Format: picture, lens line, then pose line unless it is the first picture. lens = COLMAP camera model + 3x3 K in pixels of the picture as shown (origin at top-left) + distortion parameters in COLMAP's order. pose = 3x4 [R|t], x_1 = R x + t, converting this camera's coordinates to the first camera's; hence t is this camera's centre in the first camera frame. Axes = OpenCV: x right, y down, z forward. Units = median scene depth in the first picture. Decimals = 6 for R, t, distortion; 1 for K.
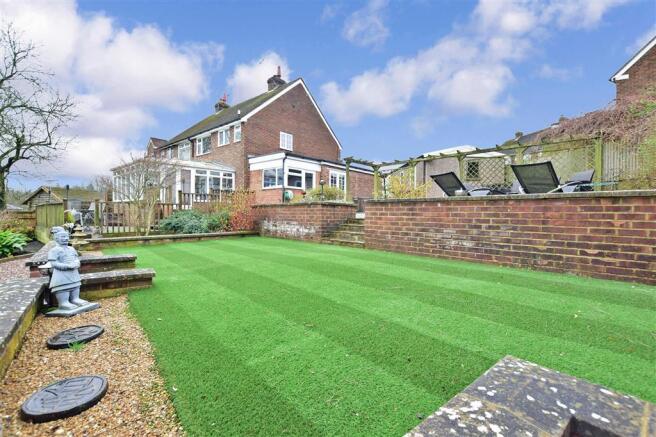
lens RADIAL K [[292.0, 0, 328.0], [0, 292.0, 218.5], [0, 0, 1]] dist [-0.000291, -0.000008]
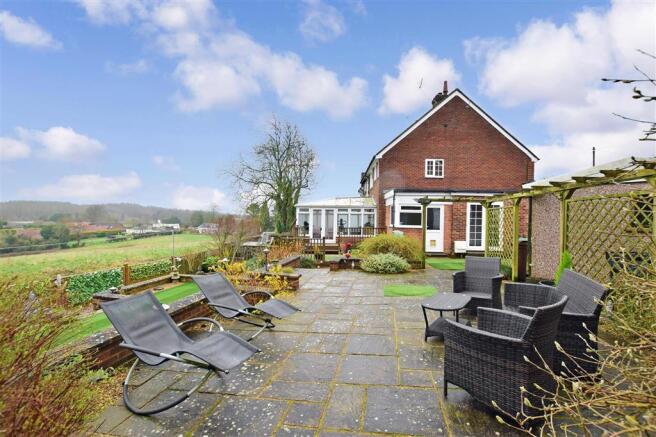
lens RADIAL K [[292.0, 0, 328.0], [0, 292.0, 218.5], [0, 0, 1]] dist [-0.000291, -0.000008]
pose [[0.623180, -0.000025, -0.782079, 0.391418], [-0.026833, 0.999411, -0.021412, -0.095585], [0.781618, 0.034329, 0.622812, 0.233902]]
